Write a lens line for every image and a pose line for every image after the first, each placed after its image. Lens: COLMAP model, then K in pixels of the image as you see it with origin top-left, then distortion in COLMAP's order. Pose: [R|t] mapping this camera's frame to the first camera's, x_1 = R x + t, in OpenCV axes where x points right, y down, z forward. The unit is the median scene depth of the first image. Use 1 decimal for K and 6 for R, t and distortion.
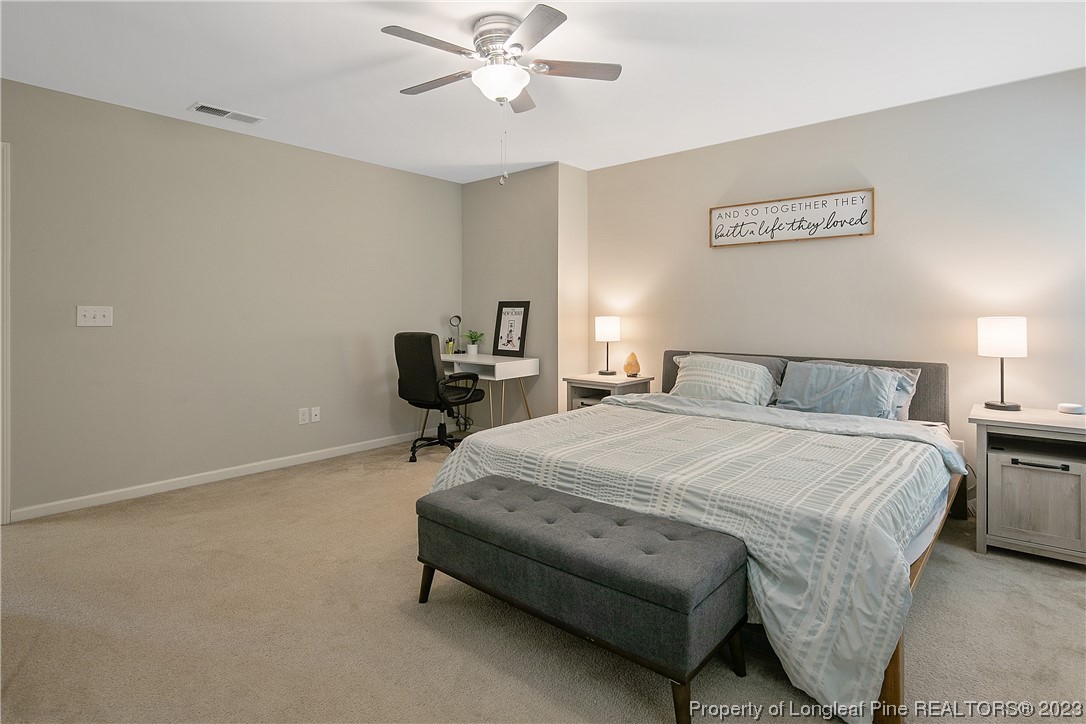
lens RADIAL K [[551.8, 0, 562.8], [0, 551.8, 329.8], [0, 0, 1]] dist [-0.000681, -0.000469]
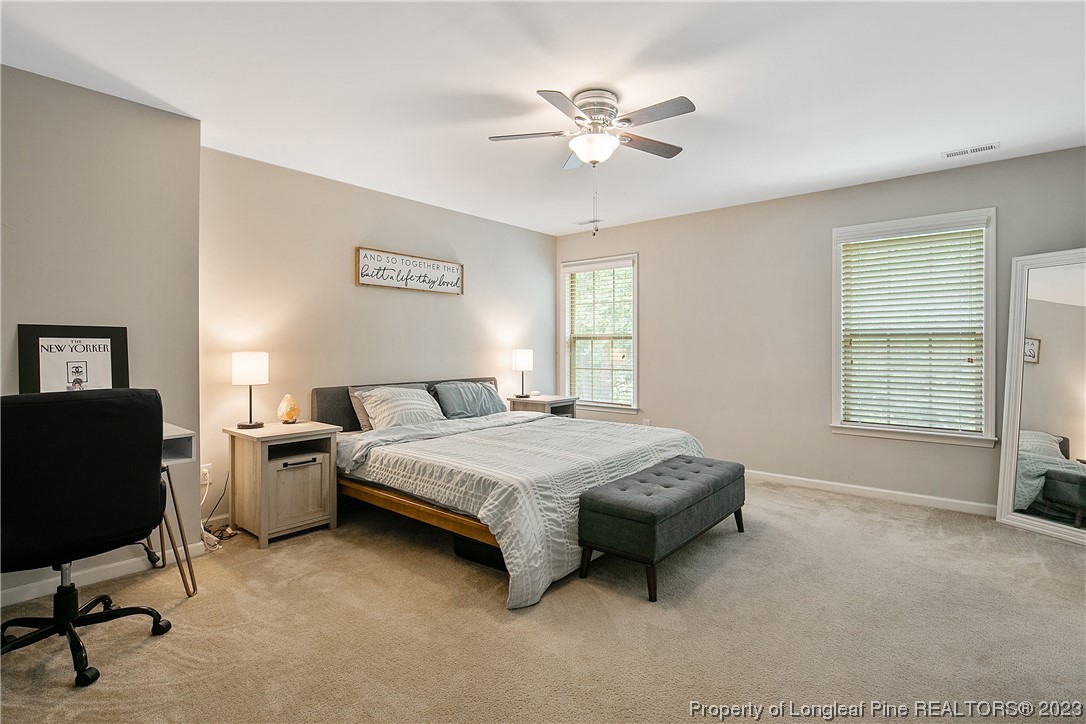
lens RADIAL K [[534.3, 0, 547.6], [0, 534.3, 349.6], [0, 0, 1]] dist [0.000358, -0.001338]
pose [[-0.011297, -0.000859, 0.999936, -0.824127], [0.034771, 0.999395, 0.001251, -0.018624], [-0.999331, 0.034783, -0.011261, 0.743289]]
